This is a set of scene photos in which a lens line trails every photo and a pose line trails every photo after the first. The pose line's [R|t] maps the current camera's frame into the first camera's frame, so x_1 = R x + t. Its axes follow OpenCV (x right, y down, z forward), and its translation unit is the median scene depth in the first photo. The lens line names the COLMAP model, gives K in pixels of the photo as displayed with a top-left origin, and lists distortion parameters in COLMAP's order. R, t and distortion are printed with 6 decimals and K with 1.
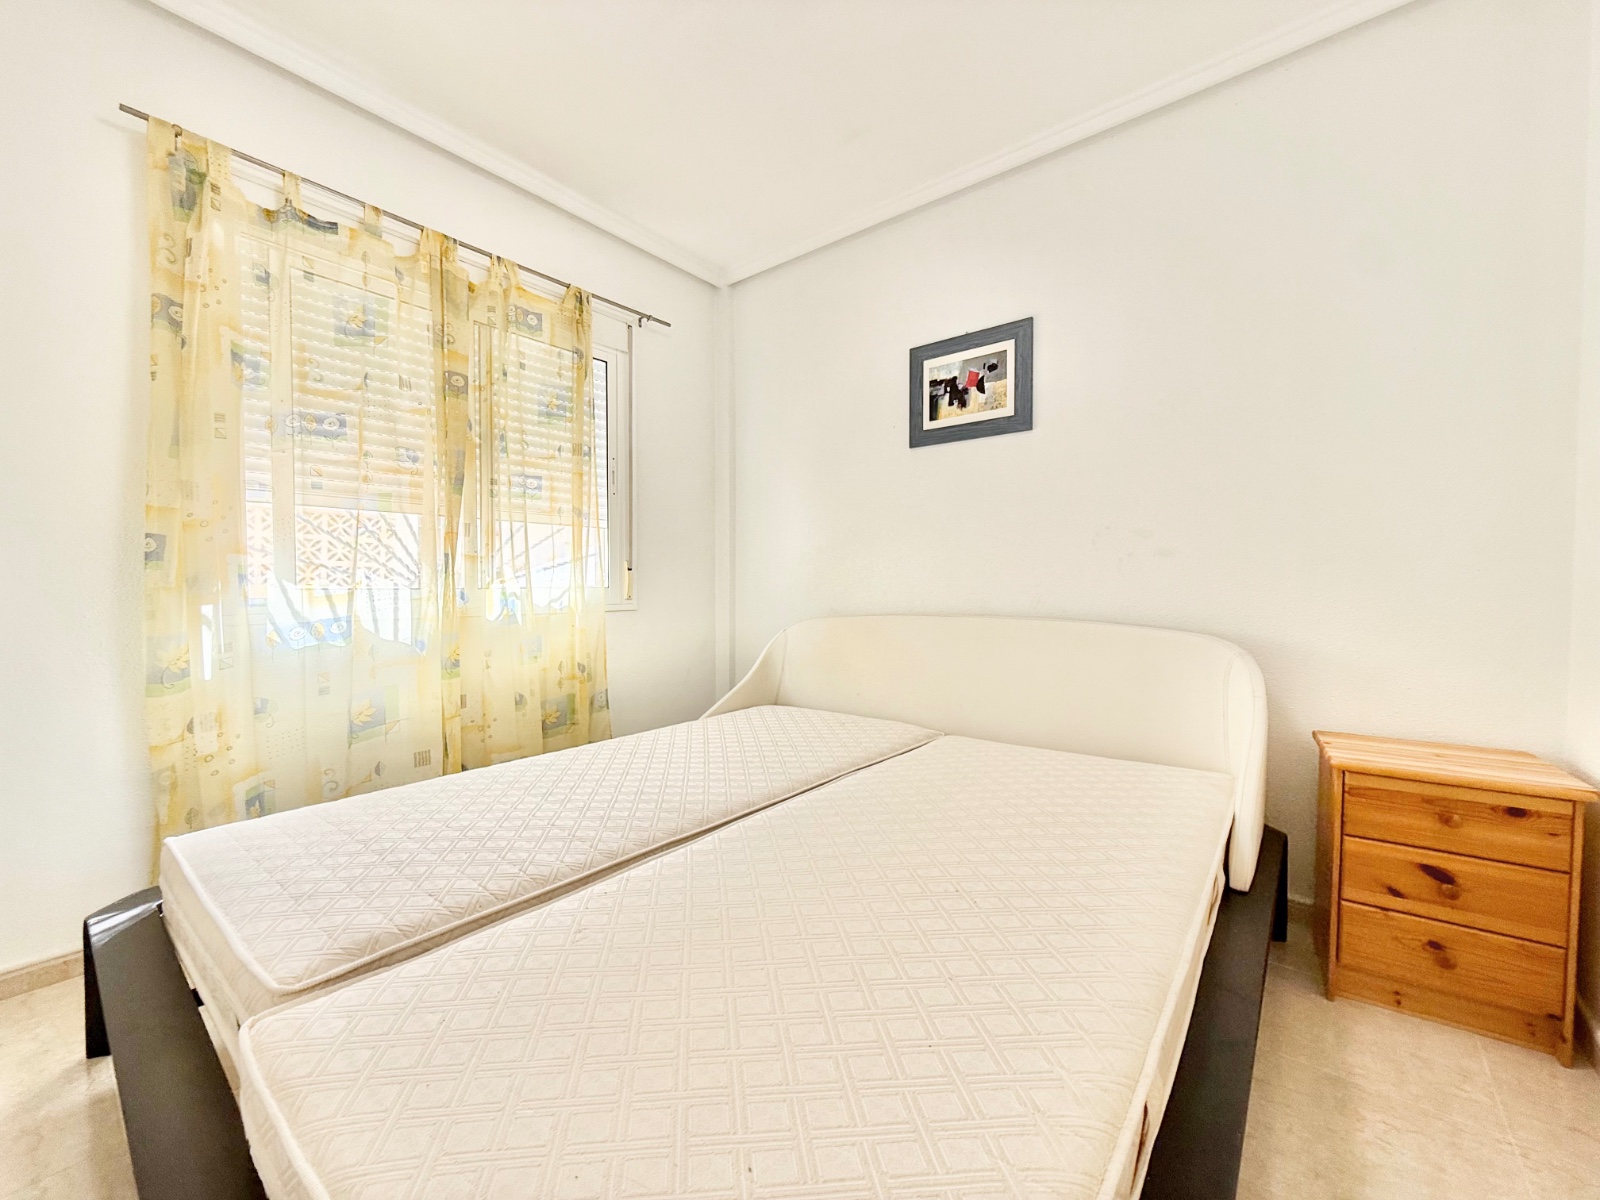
lens RADIAL K [[642.1, 0, 794.3], [0, 642.1, 603.7], [0, 0, 1]] dist [0.007098, 0.000574]
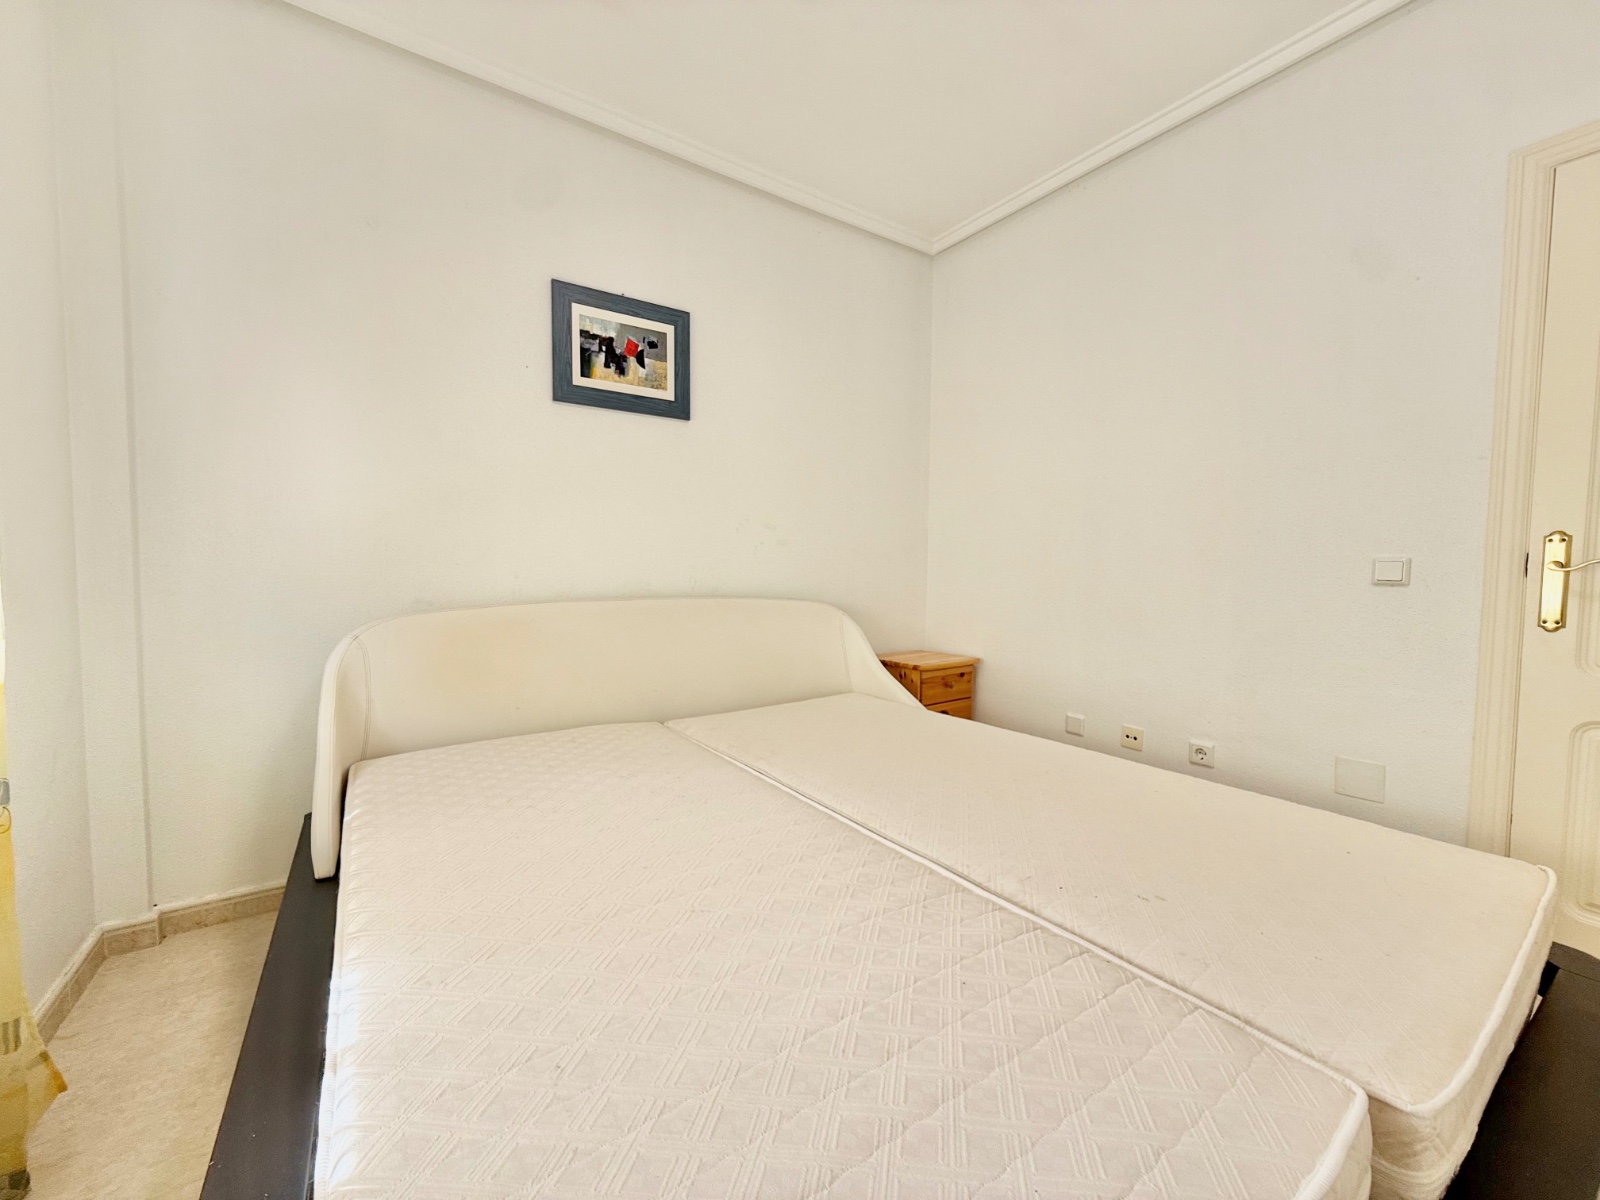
lens RADIAL K [[642.1, 0, 815.6], [0, 642.1, 602.3], [0, 0, 1]] dist [0.007098, 0.000574]
pose [[0.281413, -0.063451, 0.957487, -0.566567], [0.015195, 0.997981, 0.061668, -0.030671], [-0.959466, -0.002805, 0.281809, 0.466046]]
